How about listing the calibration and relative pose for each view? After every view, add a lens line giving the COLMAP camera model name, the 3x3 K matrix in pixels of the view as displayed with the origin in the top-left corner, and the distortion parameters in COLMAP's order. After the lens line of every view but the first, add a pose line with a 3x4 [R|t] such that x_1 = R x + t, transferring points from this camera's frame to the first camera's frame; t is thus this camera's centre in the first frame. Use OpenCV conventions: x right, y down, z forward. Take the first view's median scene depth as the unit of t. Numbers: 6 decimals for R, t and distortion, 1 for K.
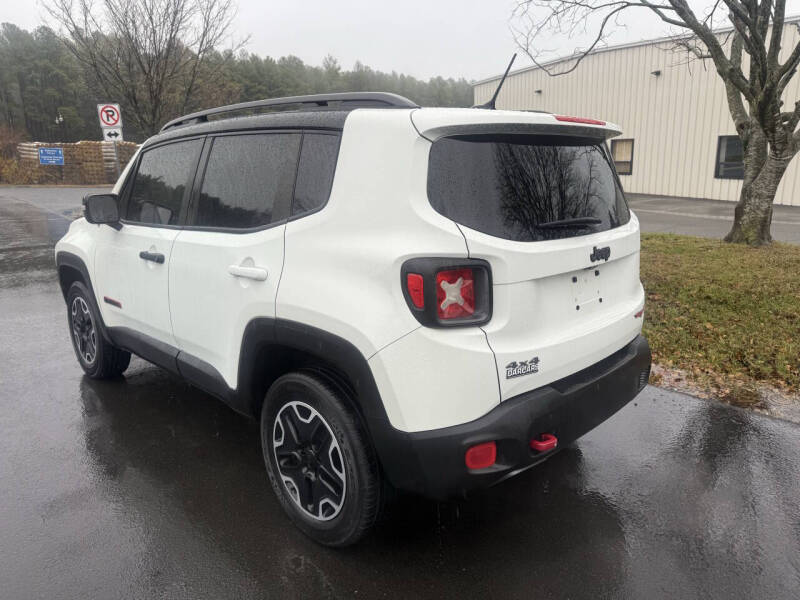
lens RADIAL K [[576.2, 0, 403.9], [0, 576.2, 302.4], [0, 0, 1]] dist [0.020729, -0.017998]
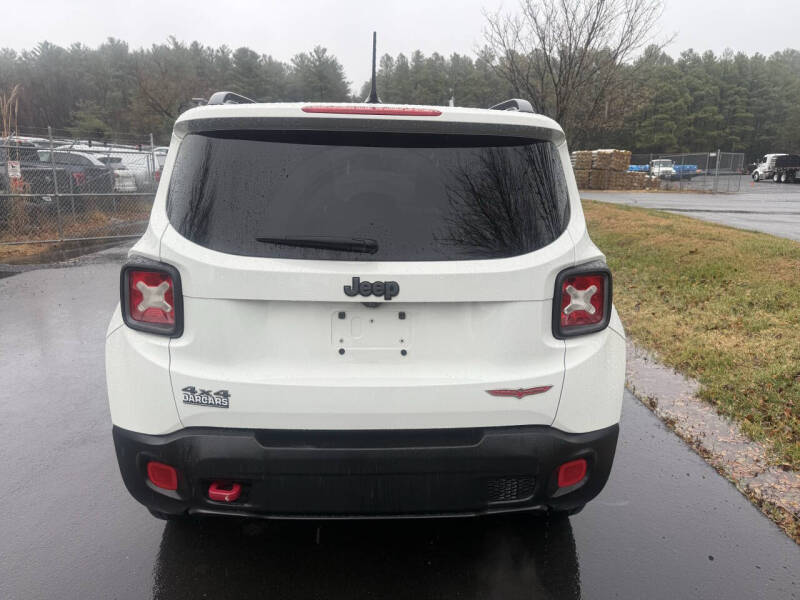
lens RADIAL K [[576.2, 0, 404.6], [0, 576.2, 300.6], [0, 0, 1]] dist [0.020729, -0.017998]
pose [[0.734835, 0.172600, -0.655917, 0.823650], [-0.182390, 0.981742, 0.054004, -0.111085], [0.653262, 0.079949, 0.752899, 0.444191]]
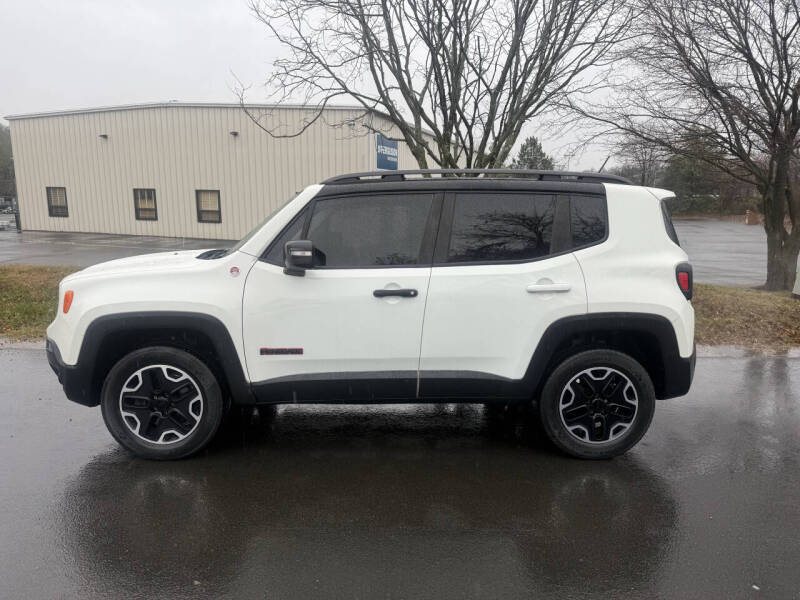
lens RADIAL K [[576.2, 0, 401.6], [0, 576.2, 301.0], [0, 0, 1]] dist [0.020729, -0.017998]
pose [[0.689511, -0.095550, 0.717945, -1.573143], [0.154467, 0.987854, -0.016877, -0.053792], [-0.707612, 0.122536, 0.695895, 0.266394]]
